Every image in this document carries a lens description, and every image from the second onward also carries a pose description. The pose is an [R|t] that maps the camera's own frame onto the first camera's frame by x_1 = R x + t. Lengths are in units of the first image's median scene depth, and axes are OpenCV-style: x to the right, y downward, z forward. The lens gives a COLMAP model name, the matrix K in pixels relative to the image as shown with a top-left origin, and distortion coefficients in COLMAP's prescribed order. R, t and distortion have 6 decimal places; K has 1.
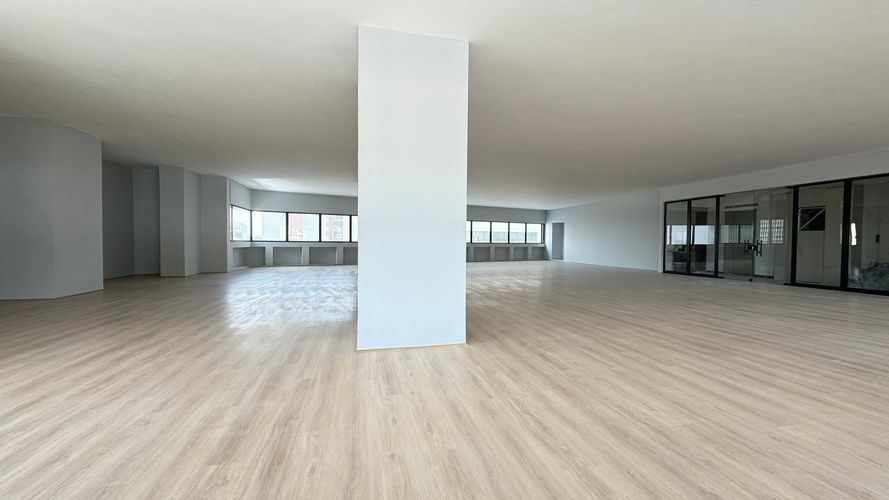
lens RADIAL K [[349.8, 0, 444.9], [0, 349.8, 250.2], [0, 0, 1]] dist [-0.007873, 0.000323]
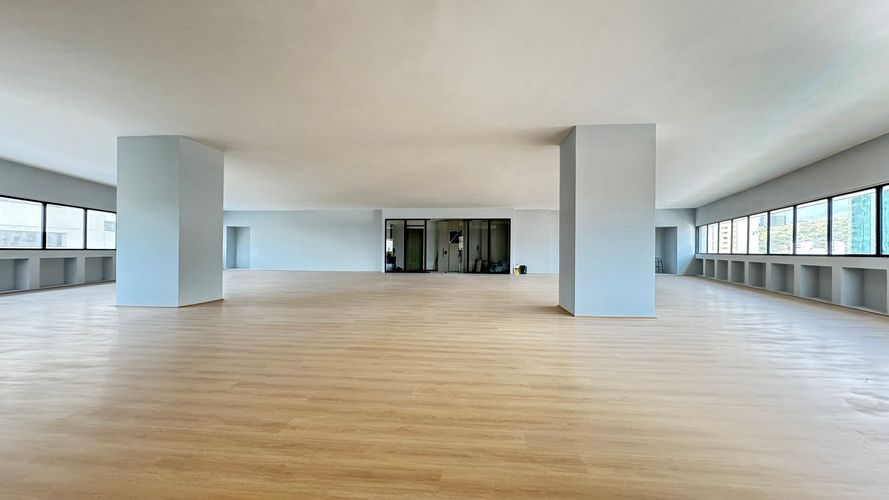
lens RADIAL K [[349.8, 0, 442.5], [0, 349.8, 248.4], [0, 0, 1]] dist [-0.007873, 0.000323]
pose [[0.330764, -0.004633, 0.943702, -0.512594], [0.018691, 0.999824, -0.001642, -0.017919], [-0.943529, 0.018182, 0.330792, 0.328958]]
